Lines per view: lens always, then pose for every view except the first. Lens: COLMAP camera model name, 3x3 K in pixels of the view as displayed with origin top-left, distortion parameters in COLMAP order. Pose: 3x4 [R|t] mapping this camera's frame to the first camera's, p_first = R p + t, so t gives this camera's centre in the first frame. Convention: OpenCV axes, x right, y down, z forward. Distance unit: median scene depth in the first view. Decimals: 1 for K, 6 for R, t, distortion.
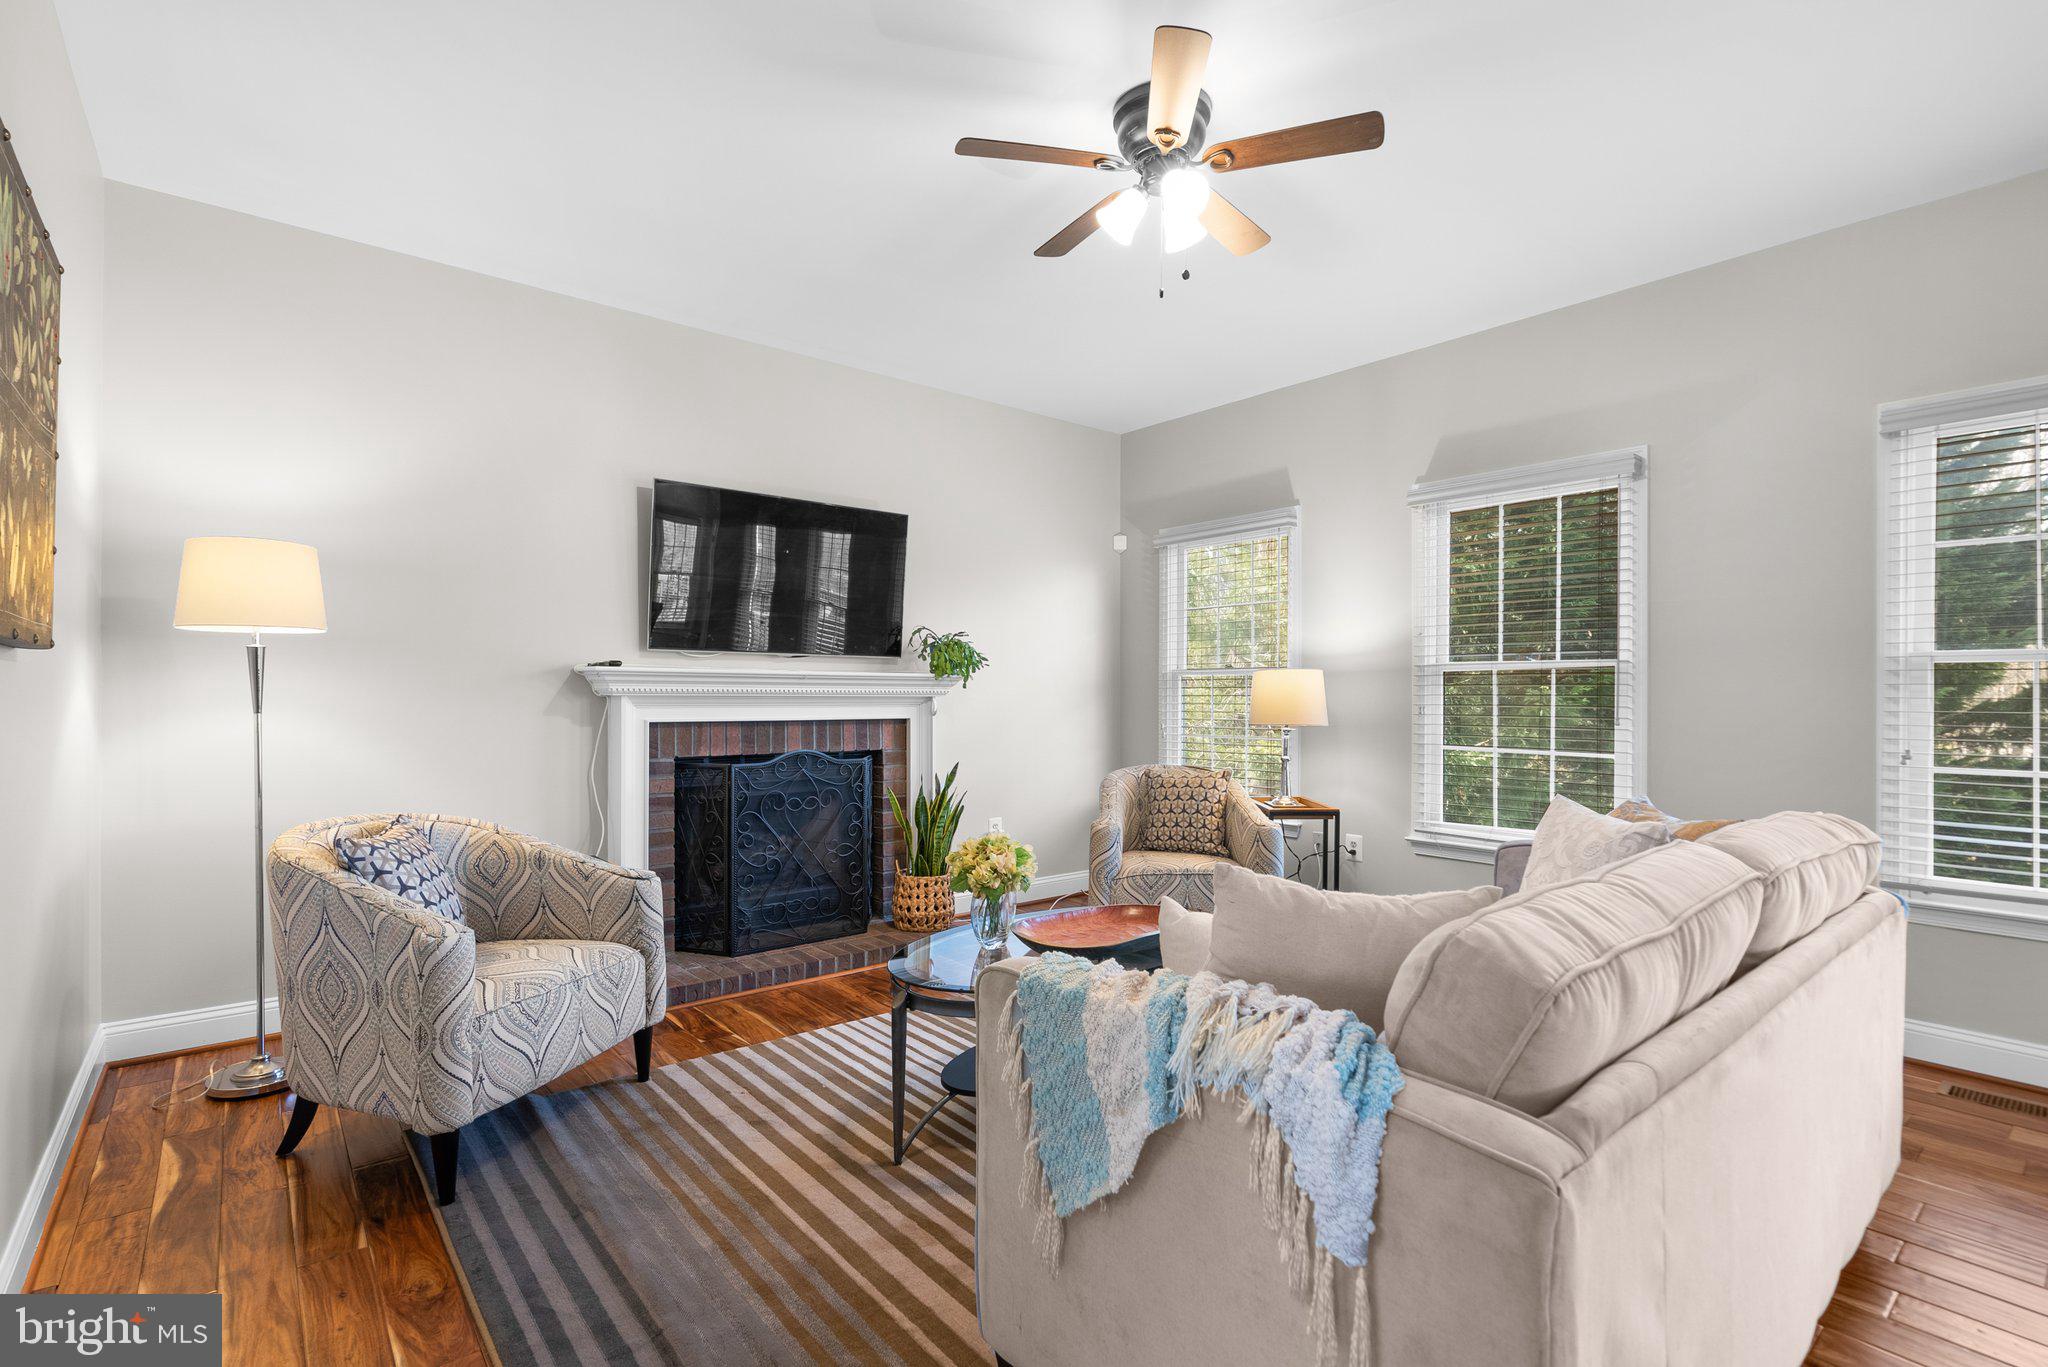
lens RADIAL K [[949.3, 0, 1012.0], [0, 949.3, 692.9], [0, 0, 1]] dist [-0.005499, 0.002295]
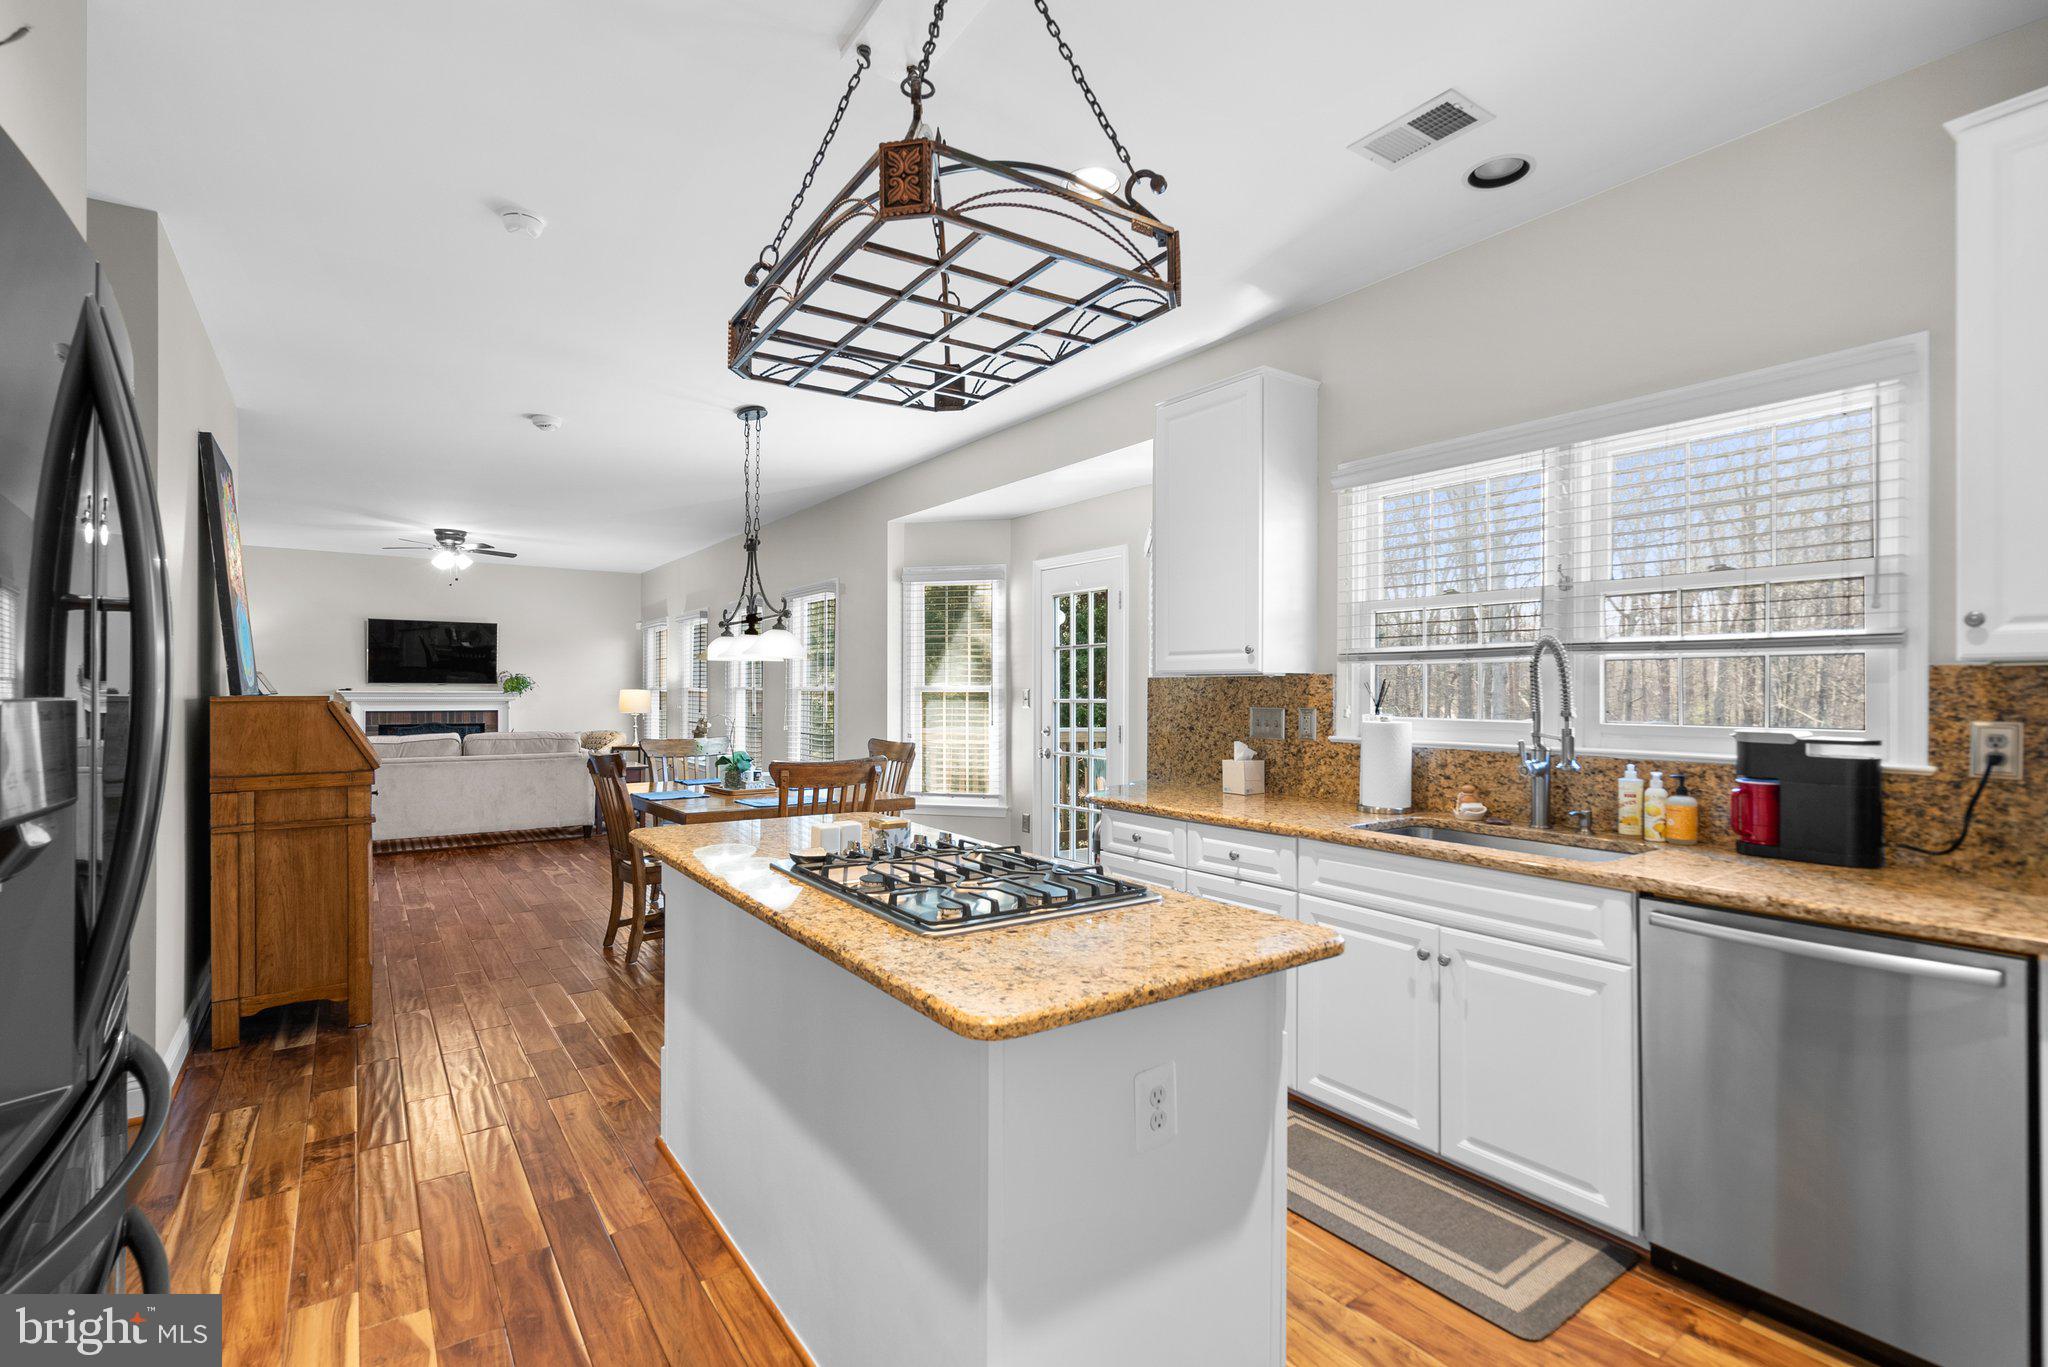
lens RADIAL K [[949.3, 0, 1016.9], [0, 949.3, 697.0], [0, 0, 1]] dist [-0.005499, 0.002295]
pose [[0.996283, -0.002435, -0.086110, 1.464309], [0.002927, 0.999980, 0.005586, -0.016098], [0.086095, -0.005817, 0.996270, -1.305719]]
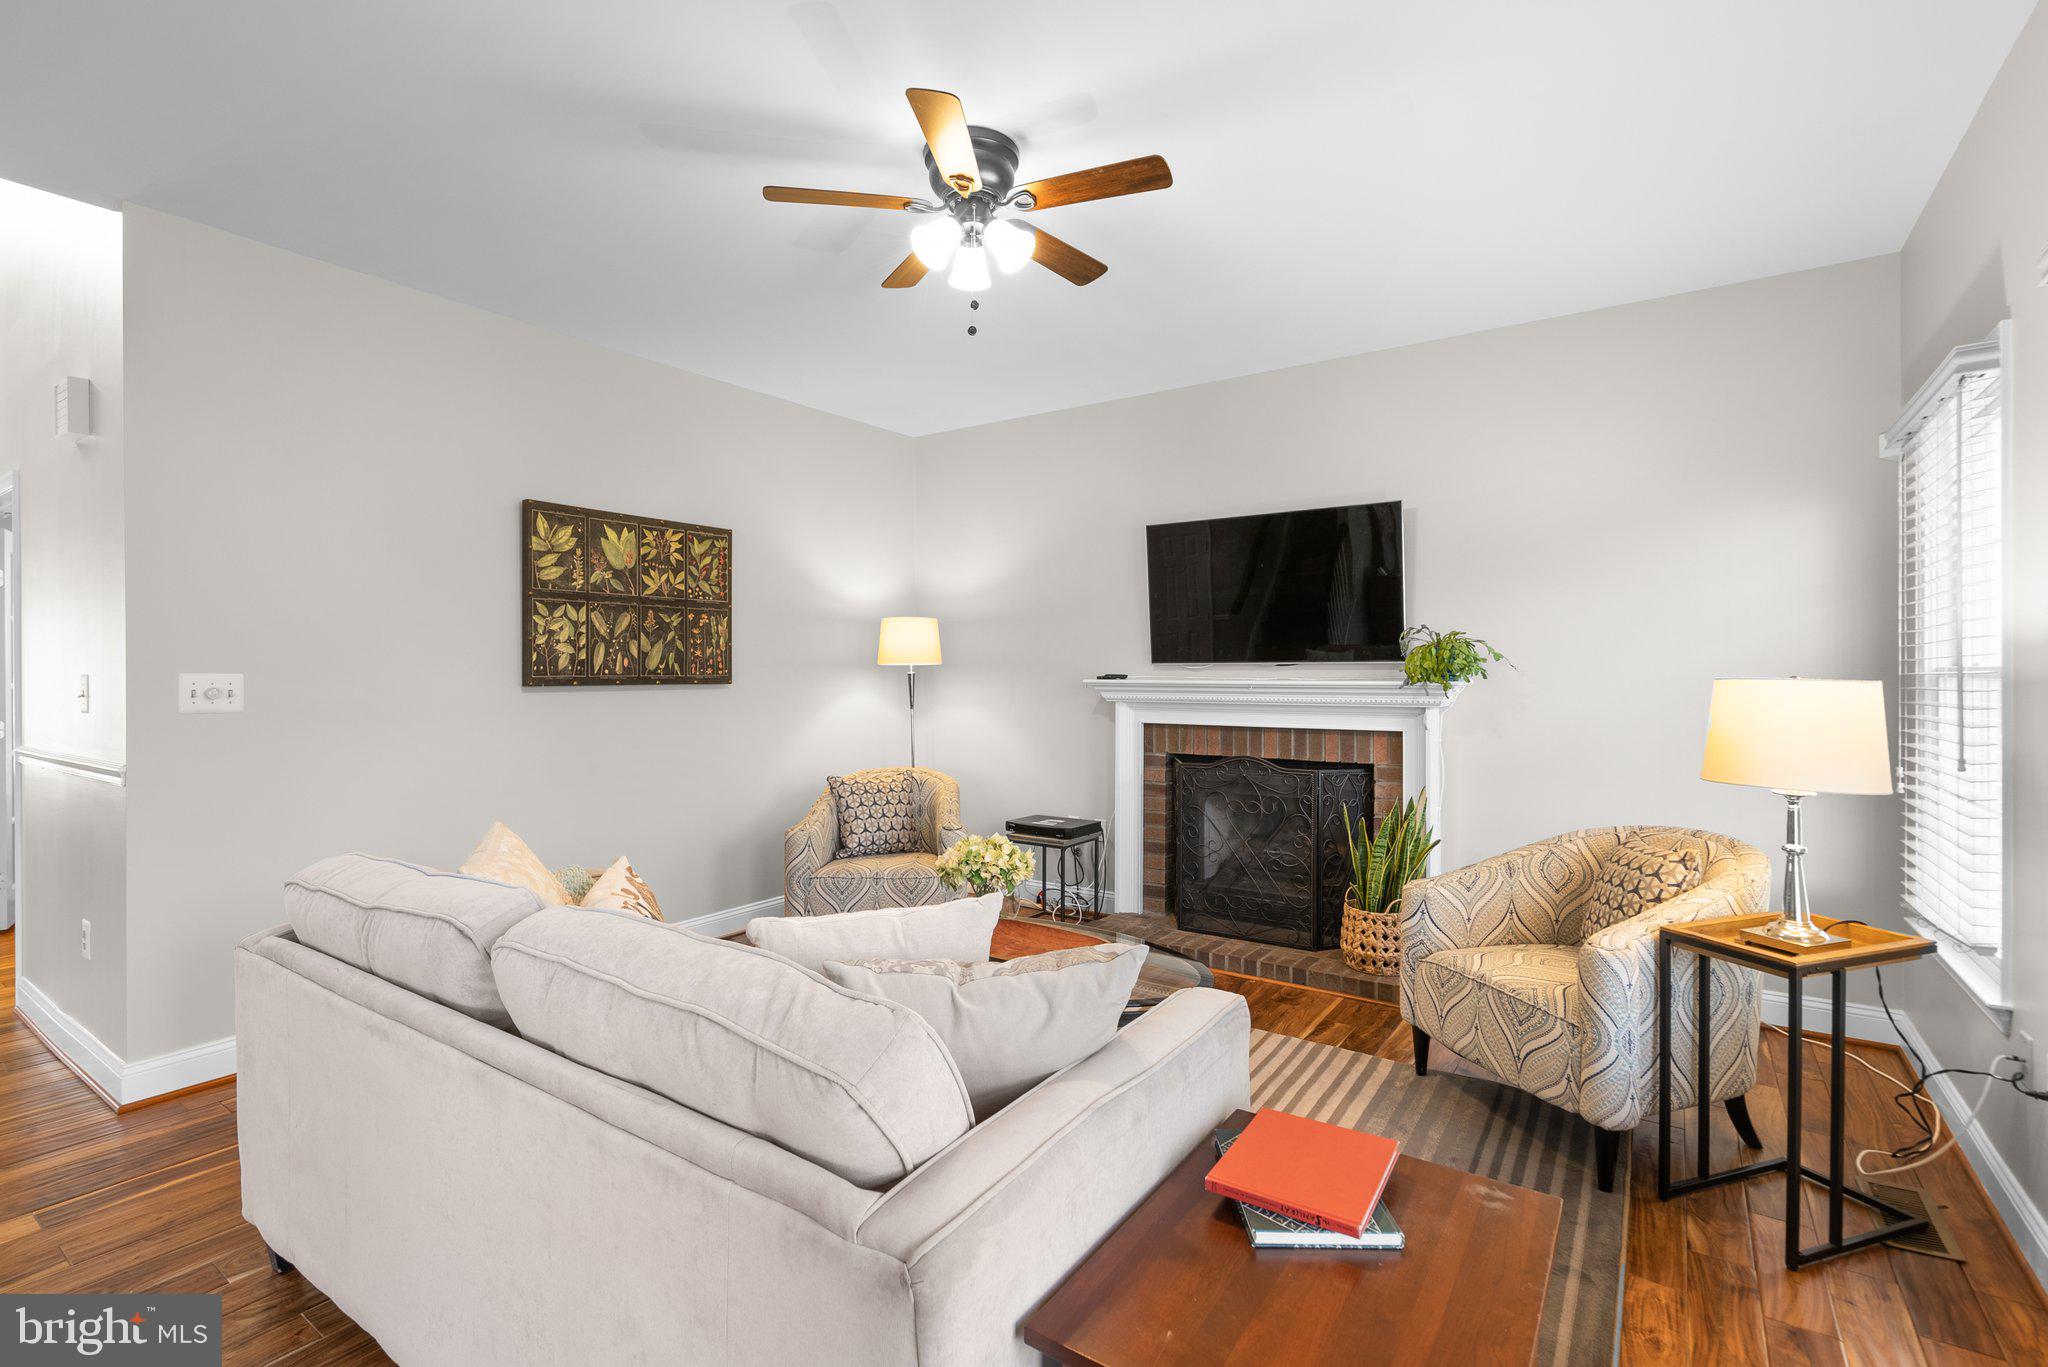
lens RADIAL K [[949.3, 0, 1023.5], [0, 949.3, 676.0], [0, 0, 1]] dist [-0.005499, 0.002295]
pose [[0.266142, -0.000959, -0.963933, 0.687414], [0.004248, 0.999991, 0.000178, -0.027844], [0.963924, -0.004142, 0.266144, 0.457249]]
